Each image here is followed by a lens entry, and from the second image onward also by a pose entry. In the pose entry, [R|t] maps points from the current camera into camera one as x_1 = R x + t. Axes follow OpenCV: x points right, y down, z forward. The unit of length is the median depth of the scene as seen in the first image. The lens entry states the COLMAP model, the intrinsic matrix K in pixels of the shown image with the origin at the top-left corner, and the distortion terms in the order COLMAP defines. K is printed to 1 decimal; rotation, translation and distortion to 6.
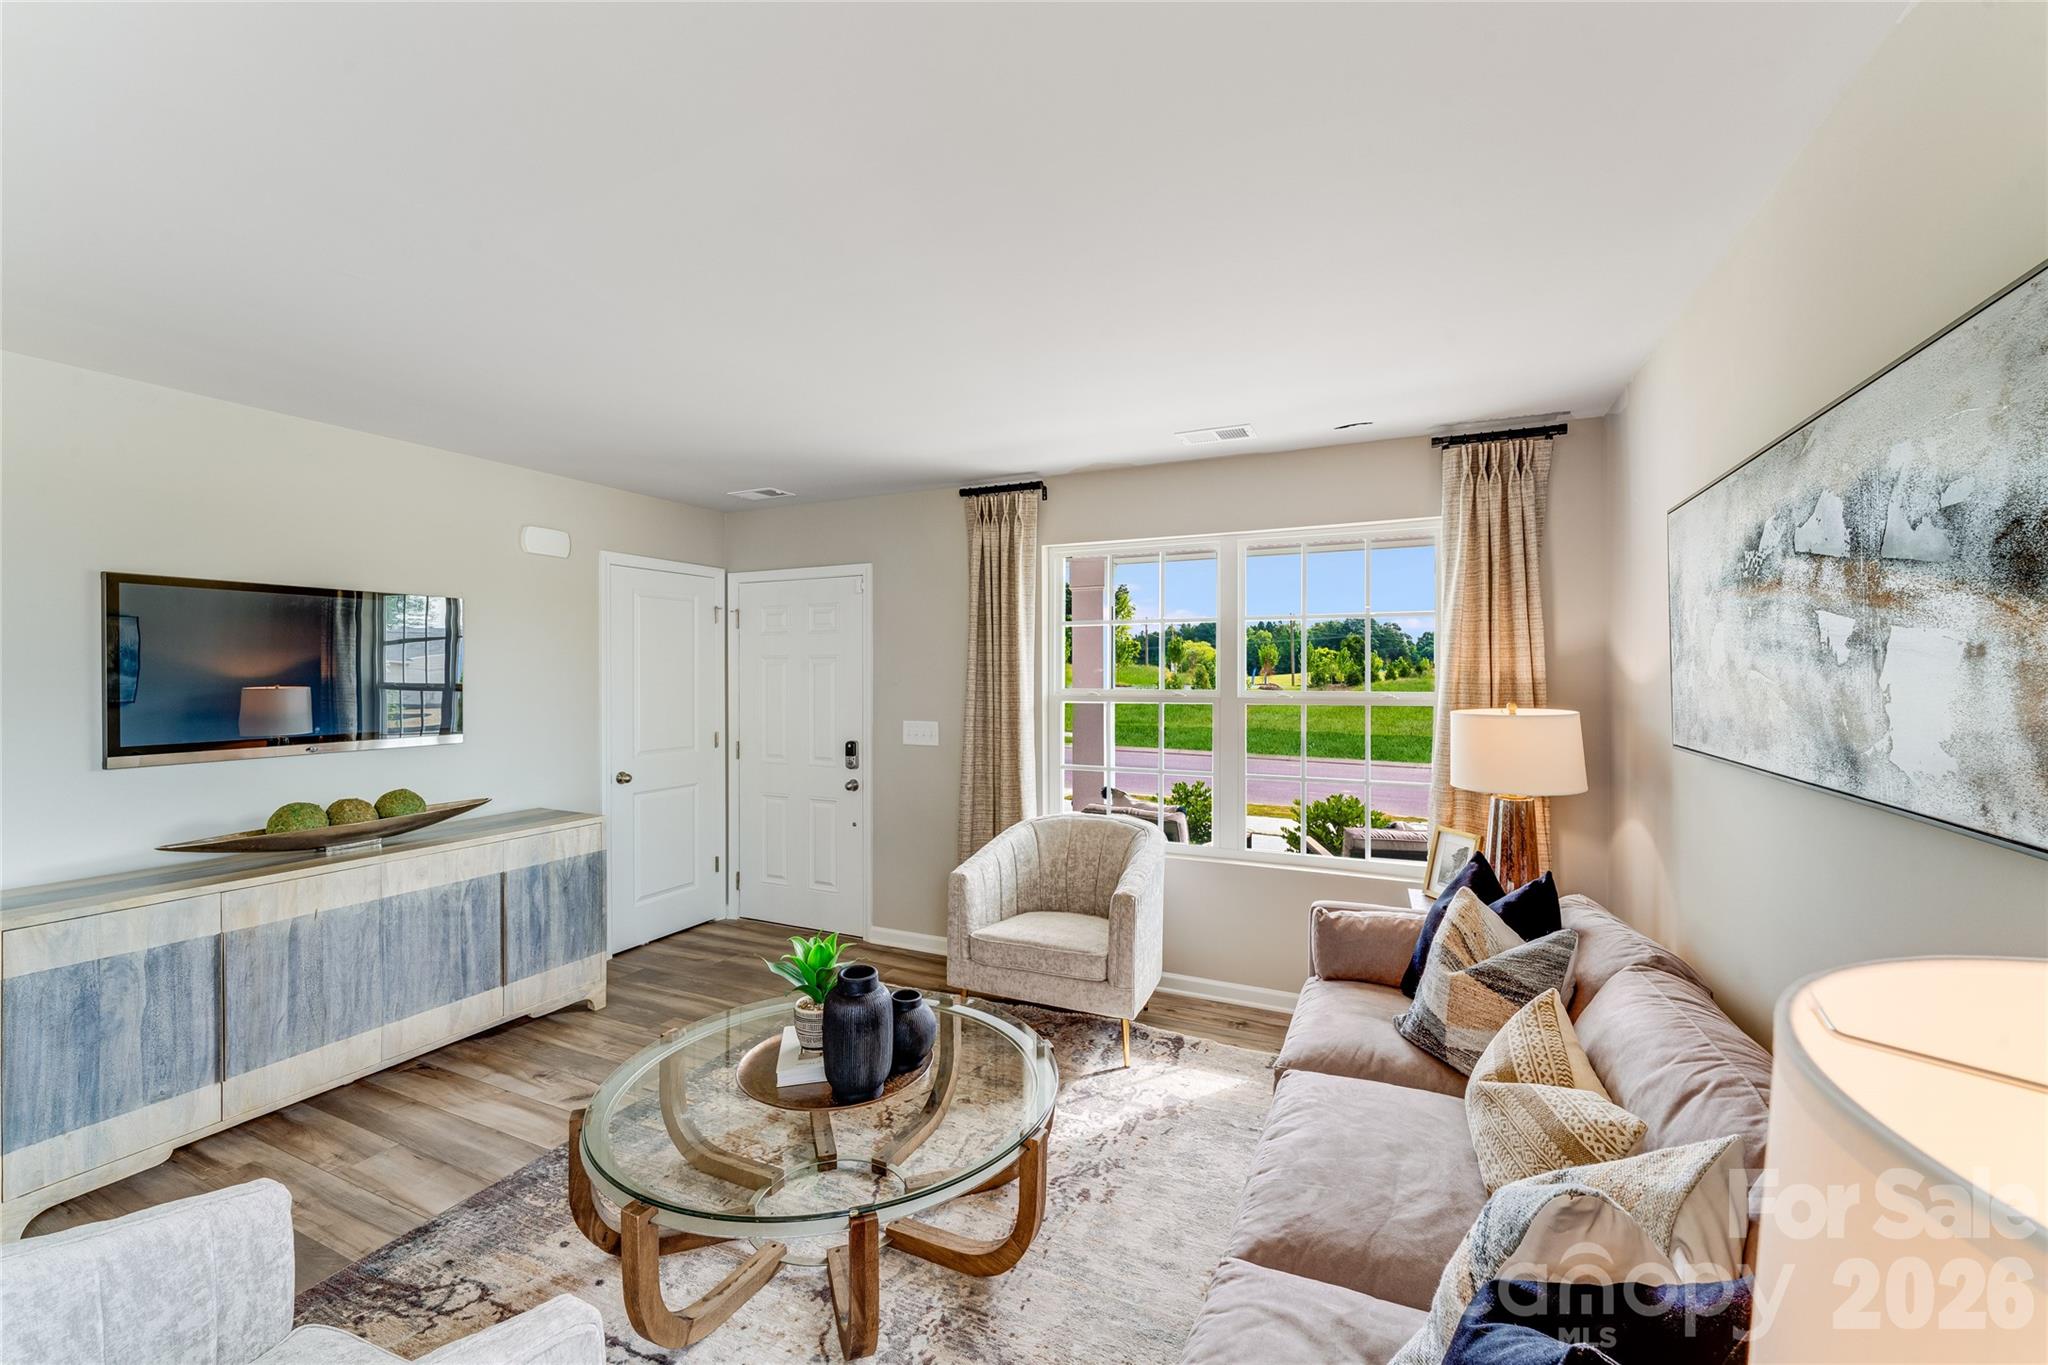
lens RADIAL K [[834.5, 0, 1017.3], [0, 834.5, 672.6], [0, 0, 1]] dist [0.001702, 0.000038]
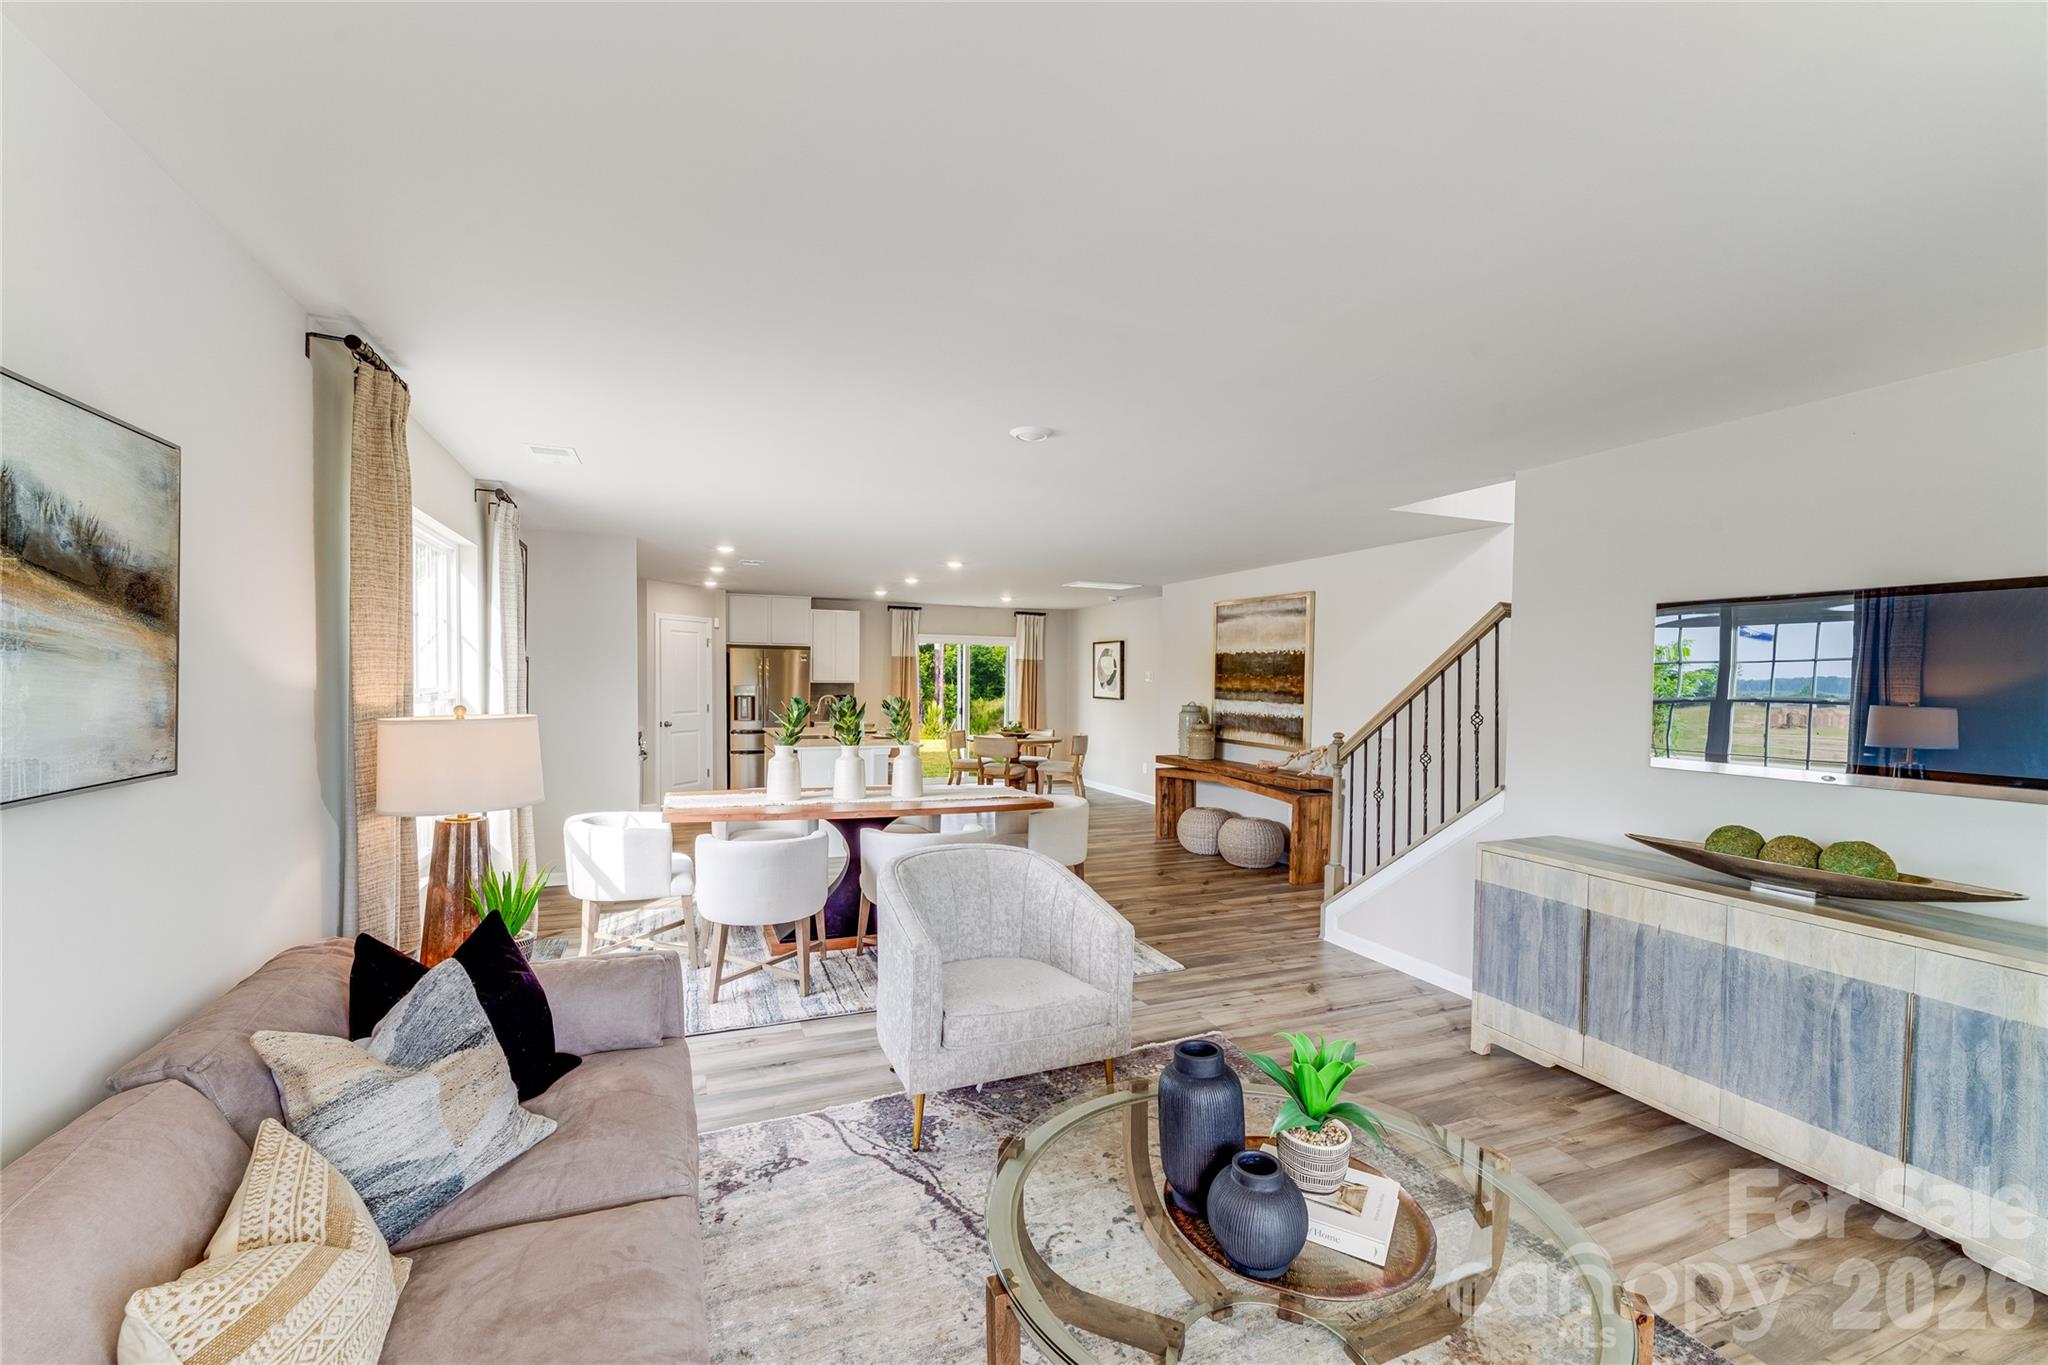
lens RADIAL K [[834.5, 0, 1015.2], [0, 834.5, 699.4], [0, 0, 1]] dist [0.001702, 0.000038]
pose [[-0.665201, 0.013411, -0.746544, 0.364972], [-0.010997, 0.999554, 0.027755, -0.004232], [0.746584, 0.026672, -0.664757, 0.951424]]
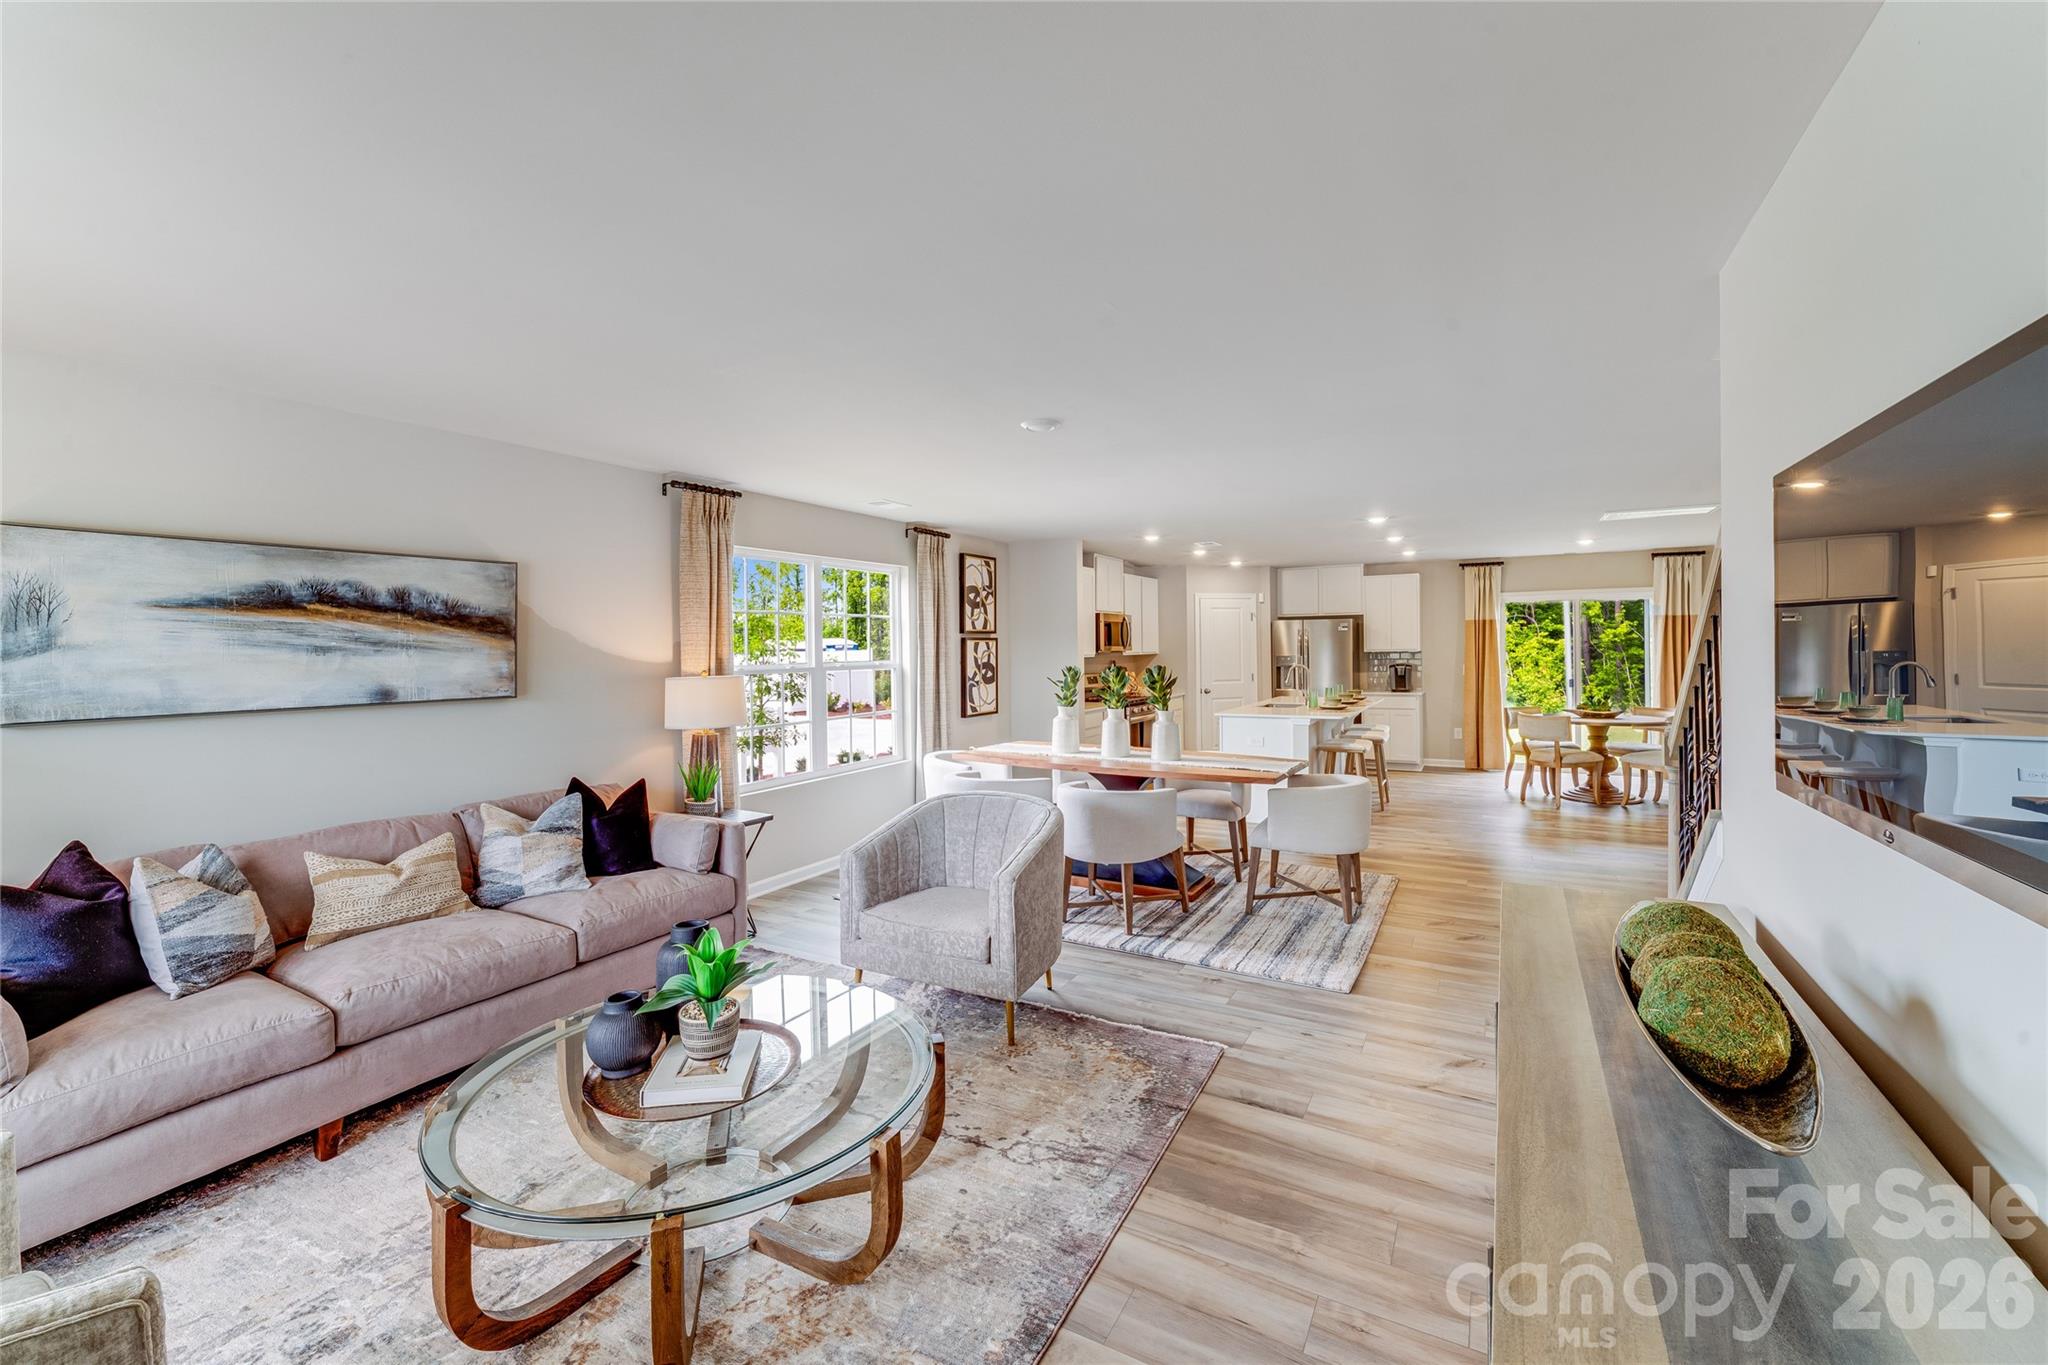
lens RADIAL K [[834.5, 0, 1027.6], [0, 834.5, 654.8], [0, 0, 1]] dist [0.001702, 0.000038]
pose [[-0.998355, 0.016029, 0.055057, -0.466794], [0.016329, 0.999854, 0.005019, 0.003720], [-0.054969, 0.005910, -0.998471, 1.401517]]
